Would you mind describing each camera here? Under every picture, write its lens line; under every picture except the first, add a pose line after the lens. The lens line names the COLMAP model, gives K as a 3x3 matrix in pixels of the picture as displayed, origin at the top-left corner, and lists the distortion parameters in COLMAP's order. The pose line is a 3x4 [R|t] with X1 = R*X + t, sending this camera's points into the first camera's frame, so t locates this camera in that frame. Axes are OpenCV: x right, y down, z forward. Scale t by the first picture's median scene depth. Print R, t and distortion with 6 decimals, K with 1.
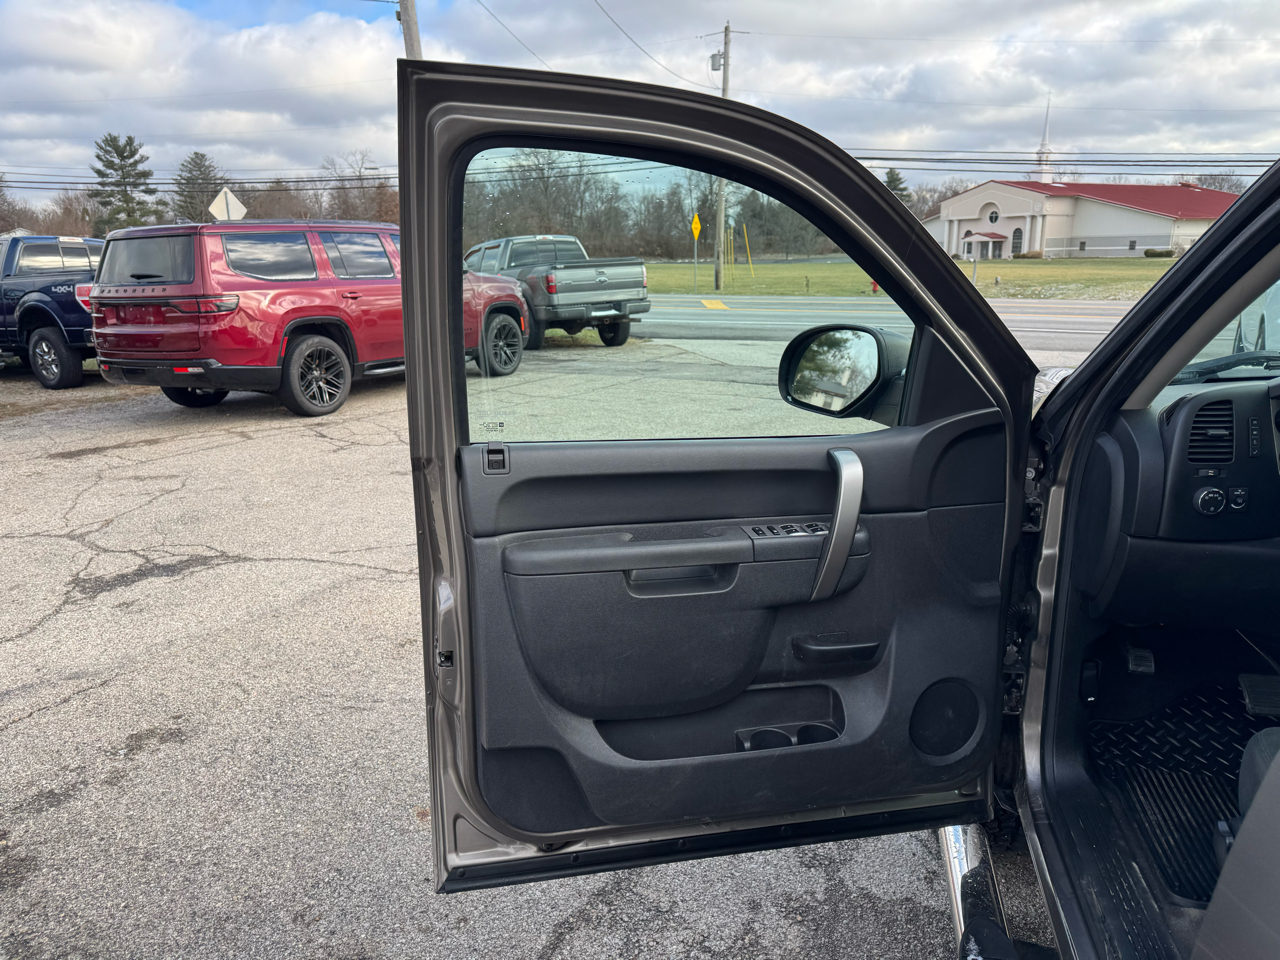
lens RADIAL K [[917.4, 0, 640.0], [0, 917.4, 480.0], [0, 0, 1]] dist [0.090133, -0.119942]
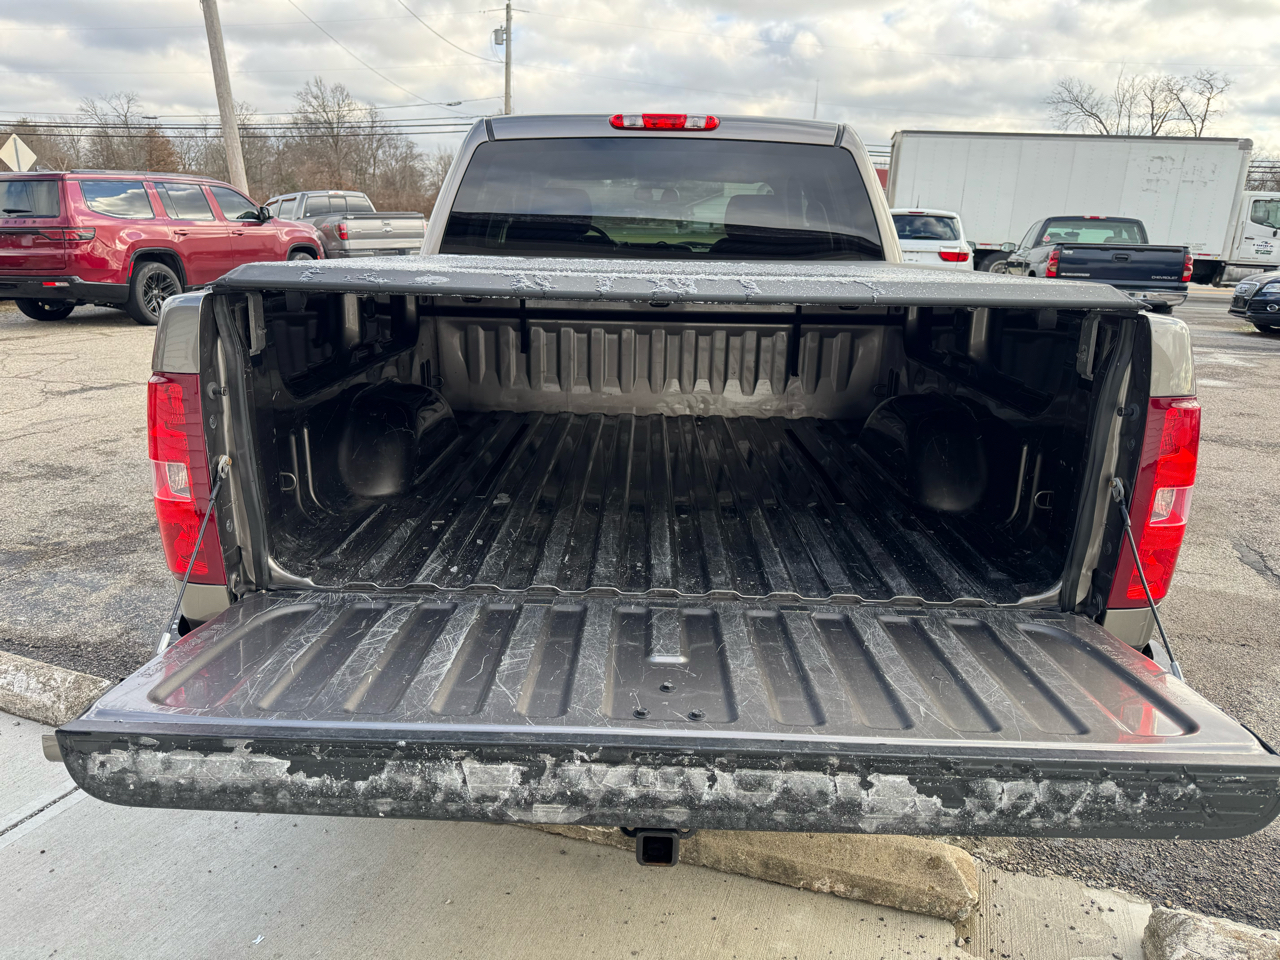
lens RADIAL K [[924.7, 0, 647.7], [0, 924.7, 478.5], [0, 0, 1]] dist [0.004277, 0.006566]
pose [[0.976889, -0.025920, 0.212171, 0.025660], [0.018925, 0.999210, 0.034933, 0.070492], [-0.212909, -0.030111, 0.976608, -0.259633]]
